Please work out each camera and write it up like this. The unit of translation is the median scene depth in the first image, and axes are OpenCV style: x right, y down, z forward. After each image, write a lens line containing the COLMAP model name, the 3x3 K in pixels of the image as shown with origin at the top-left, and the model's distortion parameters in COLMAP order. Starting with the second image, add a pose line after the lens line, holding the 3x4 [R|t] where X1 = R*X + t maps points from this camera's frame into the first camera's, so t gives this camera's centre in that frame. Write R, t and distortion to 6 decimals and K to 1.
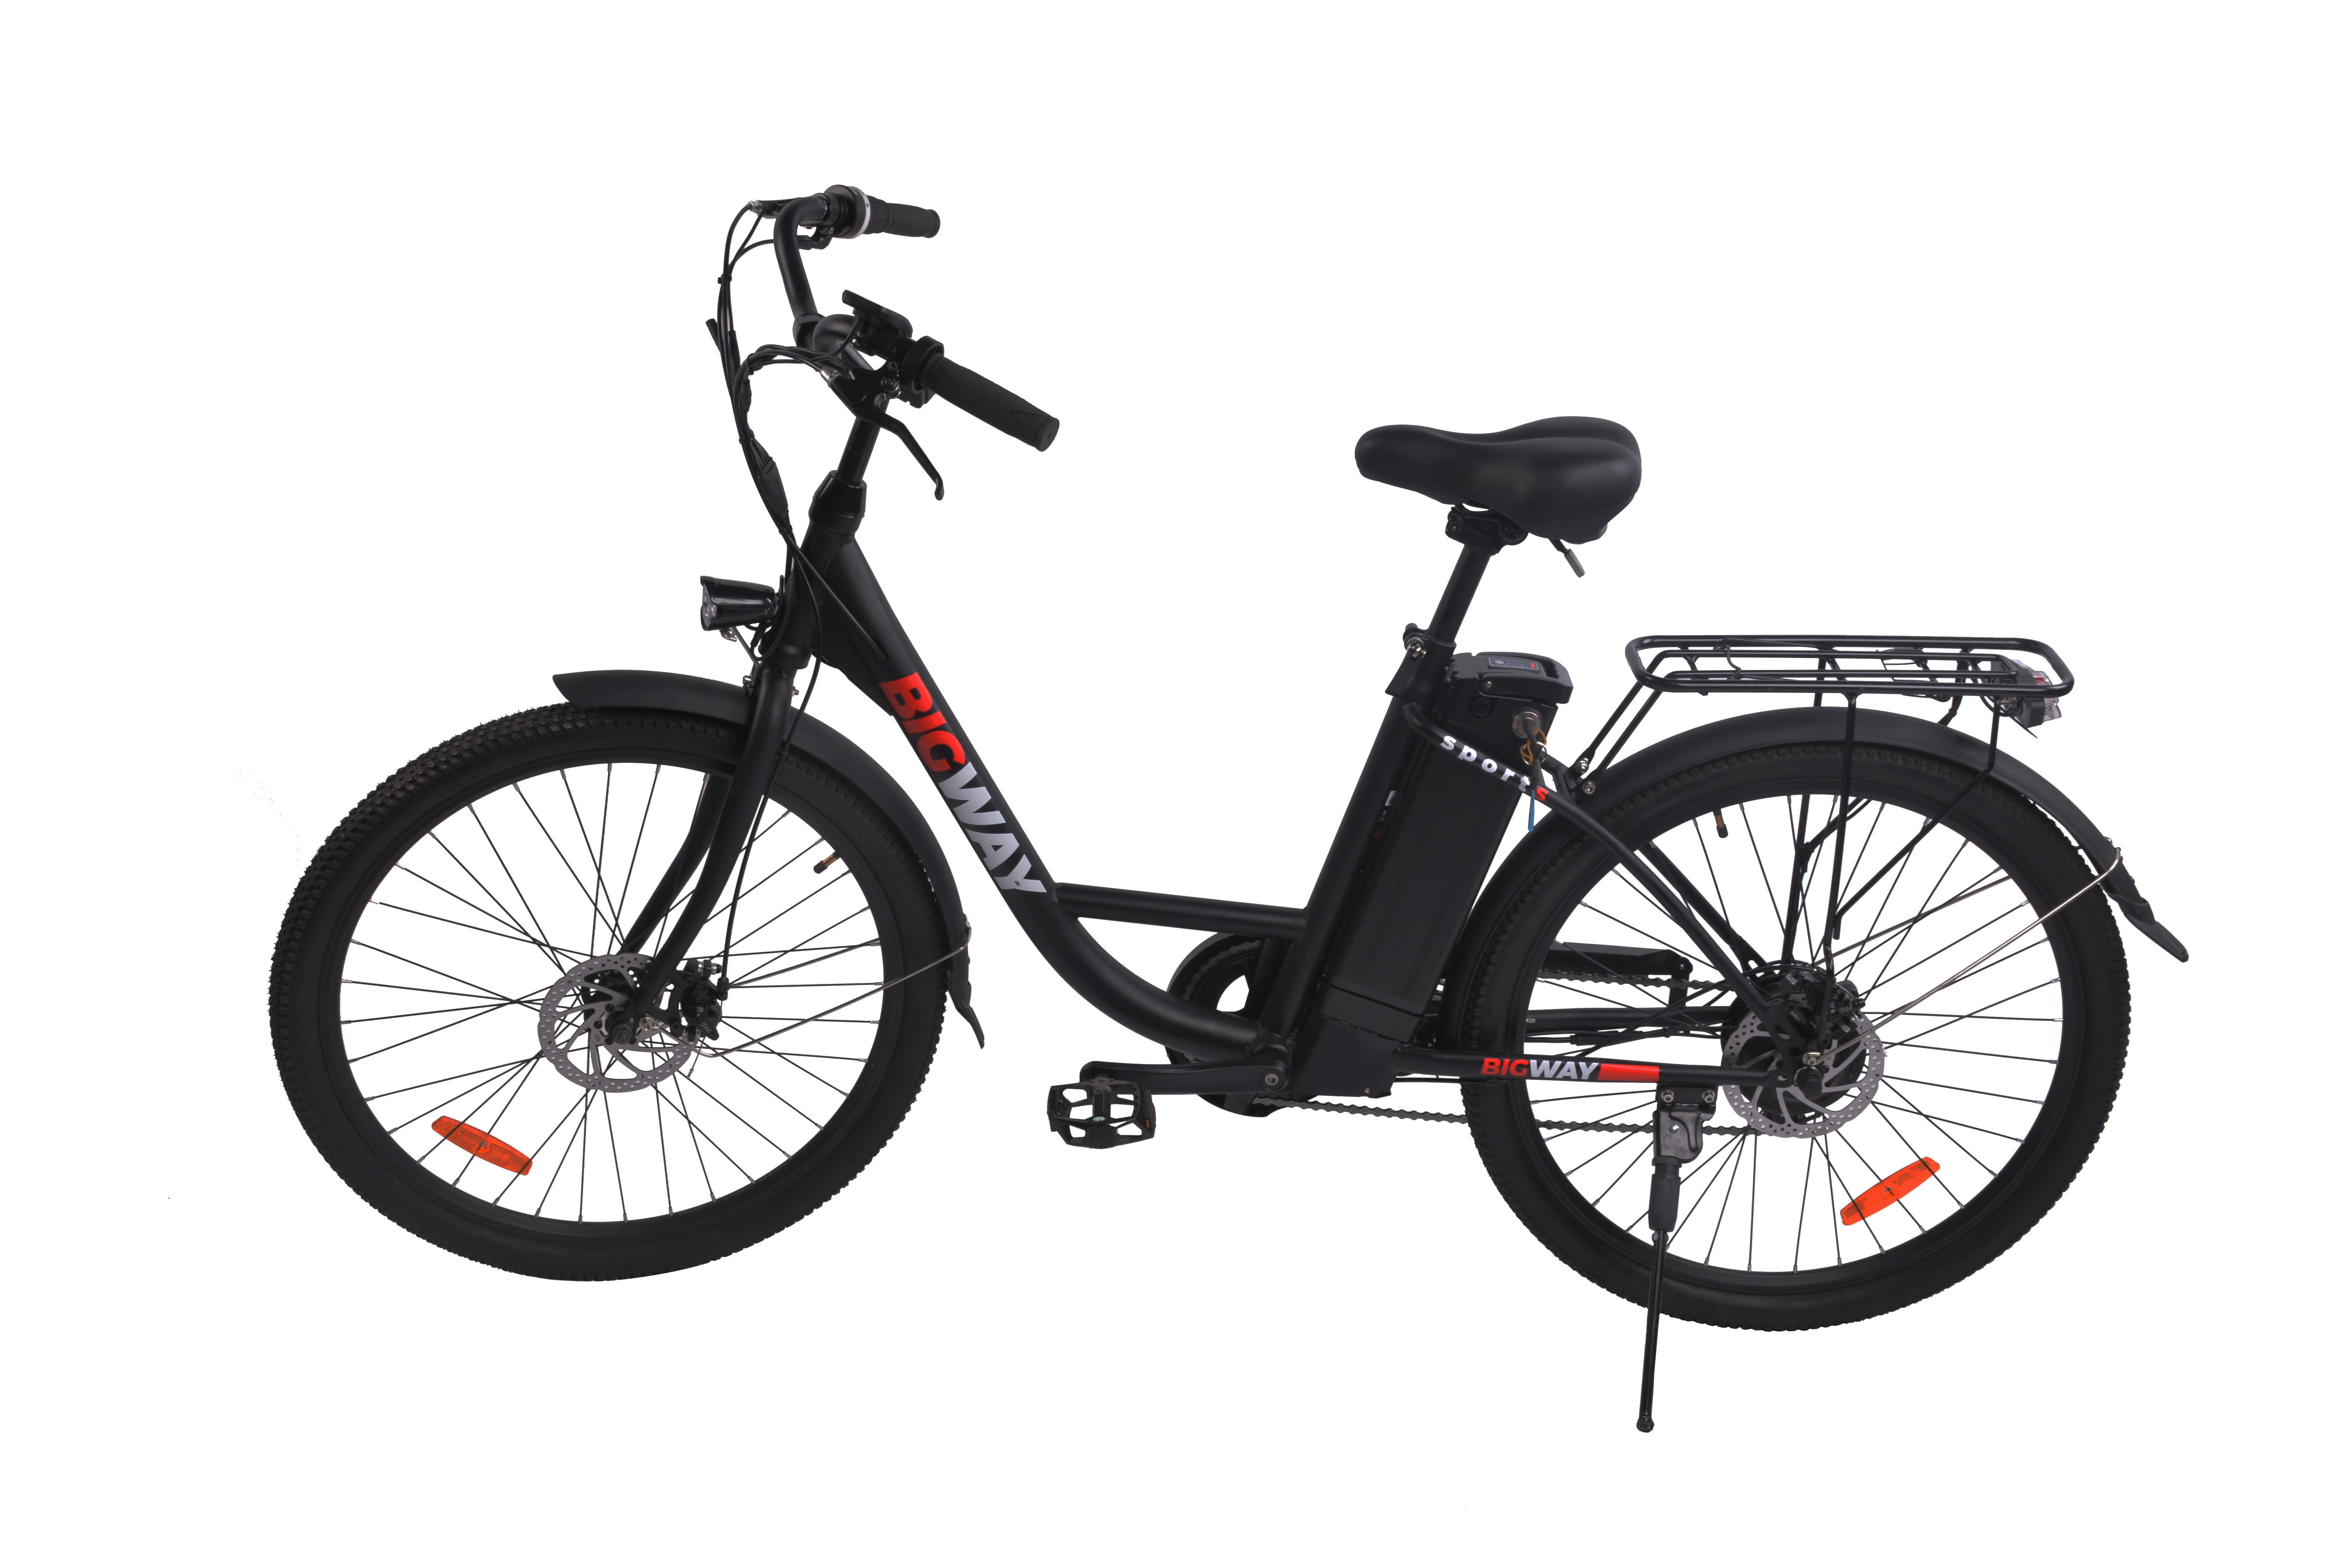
lens RADIAL K [[2693.8, 0, 1176.0], [0, 2693.8, 784.0], [0, 0, 1]] dist [-0.014569, -0.009768]
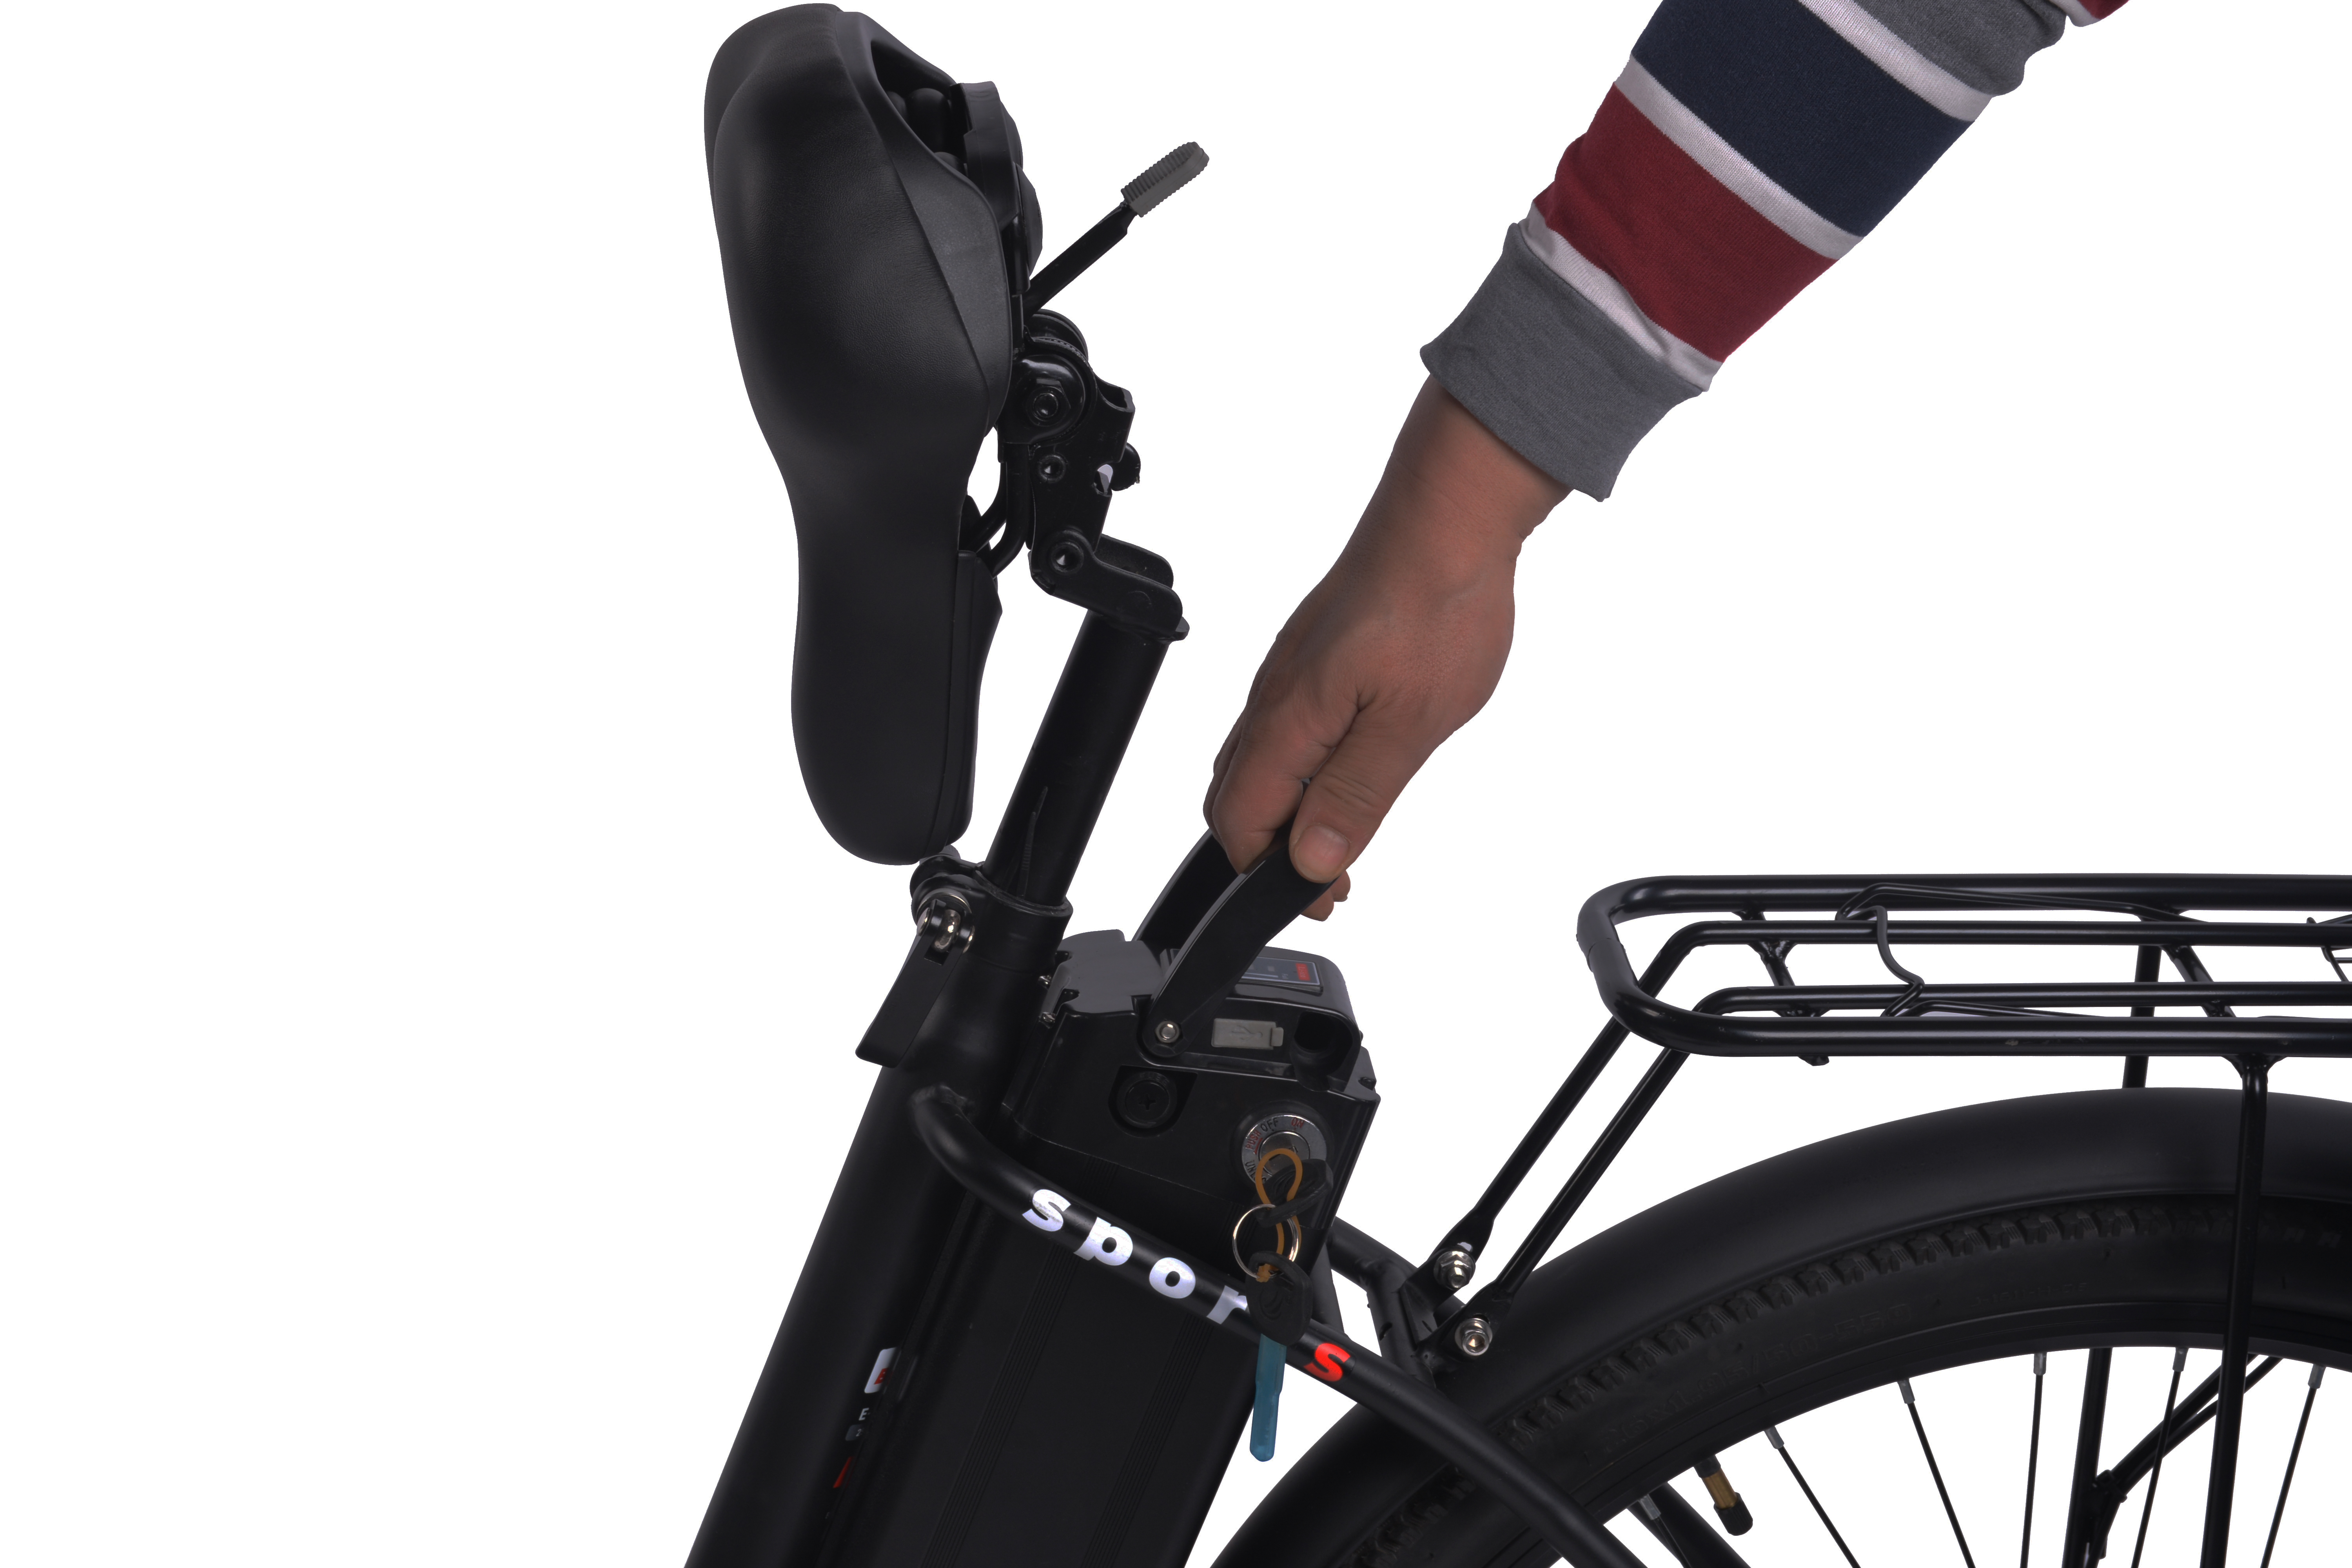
lens RADIAL K [[5260.6, 0, 1176.0], [0, 5260.6, 784.0], [0, 0, 1]] dist [-0.256358, 2.180263]
pose [[0.996043, 0.000846, 0.088864, 0.054524], [0.004842, 0.997952, -0.063782, -0.023720], [-0.088736, 0.063960, 0.993999, 0.328046]]
